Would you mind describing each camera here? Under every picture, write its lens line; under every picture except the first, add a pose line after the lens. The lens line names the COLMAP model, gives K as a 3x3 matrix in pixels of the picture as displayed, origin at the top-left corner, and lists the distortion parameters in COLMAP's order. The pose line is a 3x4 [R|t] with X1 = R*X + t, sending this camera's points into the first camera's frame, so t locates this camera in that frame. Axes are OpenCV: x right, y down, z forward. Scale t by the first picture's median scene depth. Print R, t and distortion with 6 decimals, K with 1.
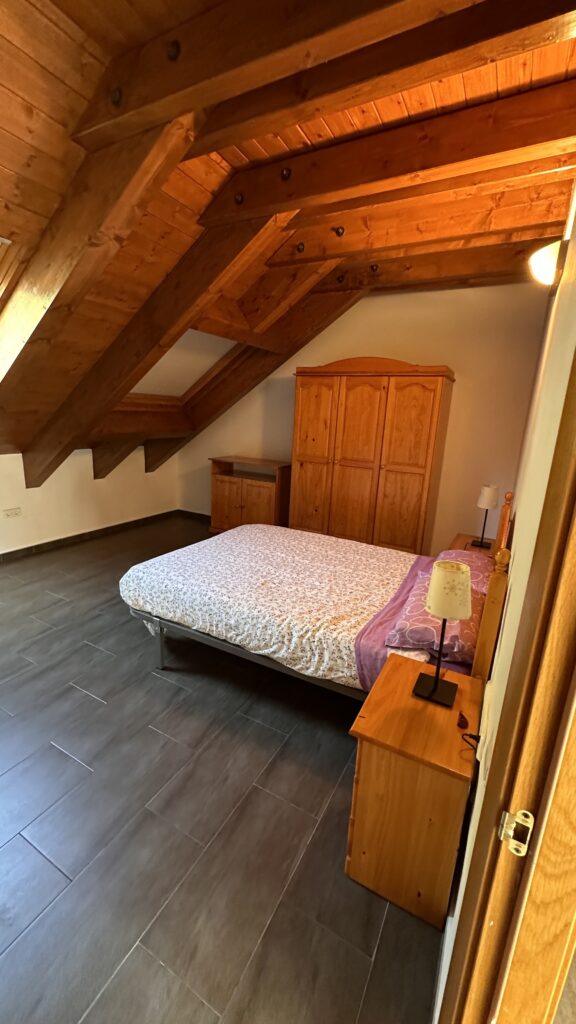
lens RADIAL K [[406.4, 0, 286.8], [0, 406.4, 511.3], [0, 0, 1]] dist [-0.002325, 0.000870]
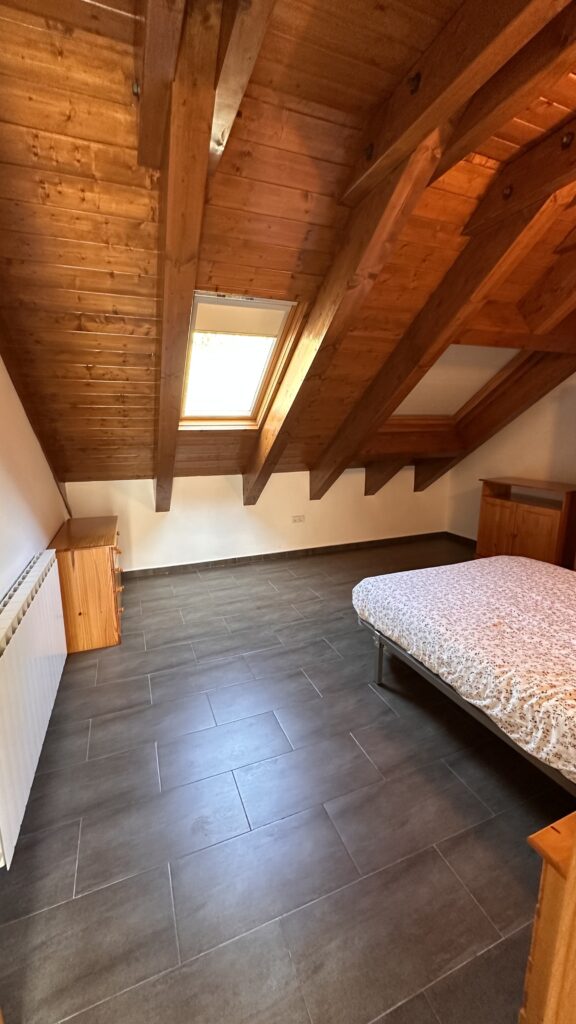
lens RADIAL K [[406.4, 0, 289.5], [0, 406.4, 511.7], [0, 0, 1]] dist [-0.002325, 0.000870]
pose [[0.774704, 0.074940, -0.627868, 0.123747], [-0.105230, 0.994385, -0.011154, -0.003016], [0.623507, 0.074712, 0.778240, 0.047822]]
